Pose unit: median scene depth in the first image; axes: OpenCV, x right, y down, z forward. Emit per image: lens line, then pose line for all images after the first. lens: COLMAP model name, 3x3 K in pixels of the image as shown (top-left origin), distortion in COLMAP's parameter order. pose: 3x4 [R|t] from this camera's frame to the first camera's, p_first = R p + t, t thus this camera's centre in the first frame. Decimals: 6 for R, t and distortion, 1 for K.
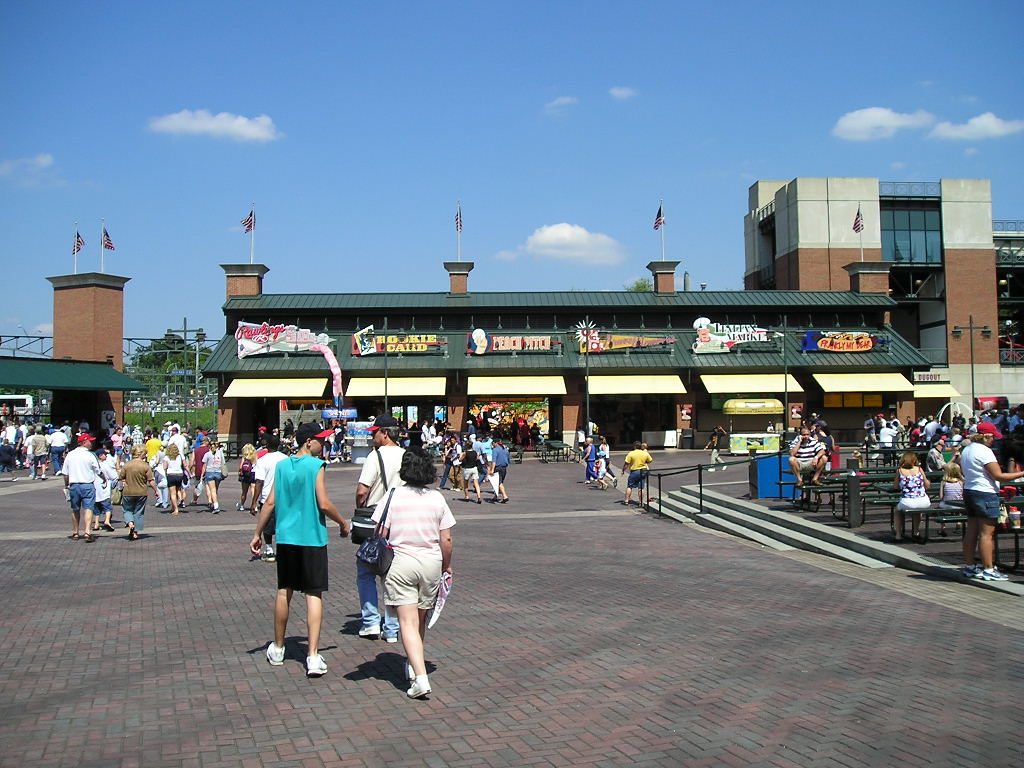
lens RADIAL K [[1048.9, 0, 535.0], [0, 1048.9, 382.9], [0, 0, 1]] dist [-0.134439, 0.108442]
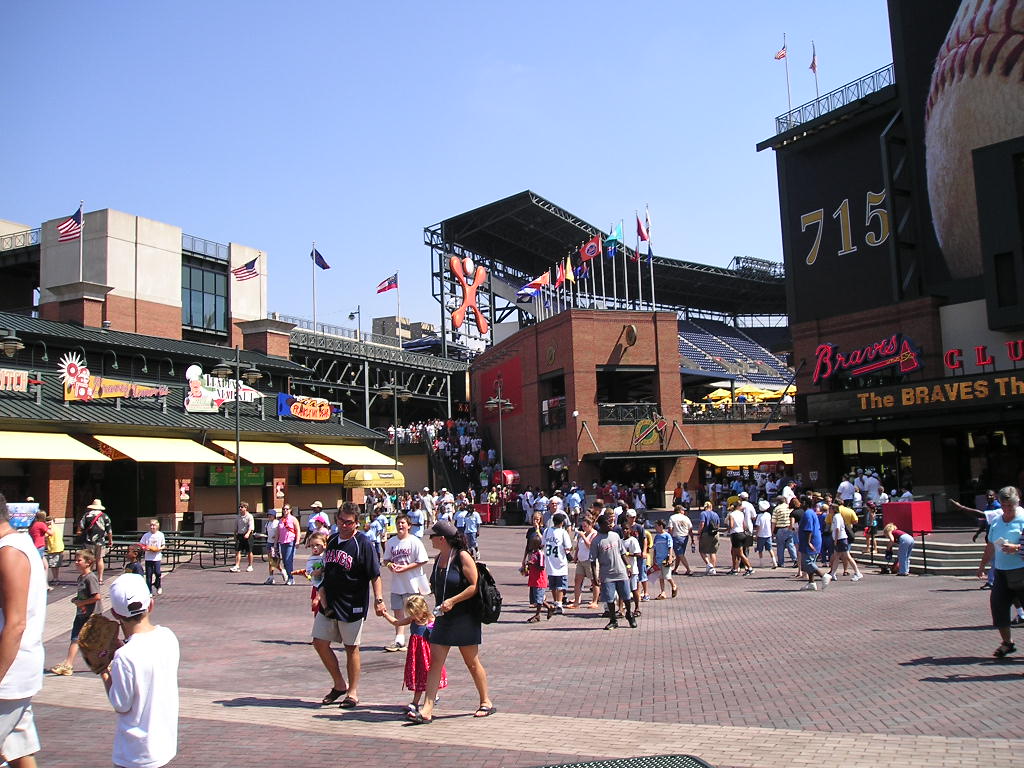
lens RADIAL K [[1048.9, 0, 535.0], [0, 1048.9, 382.9], [0, 0, 1]] dist [-0.134439, 0.108442]
pose [[0.449469, 0.083029, 0.889429, -0.398075], [0.001695, 0.995590, -0.093796, 0.021438], [-0.893294, 0.043666, 0.447346, 0.440967]]
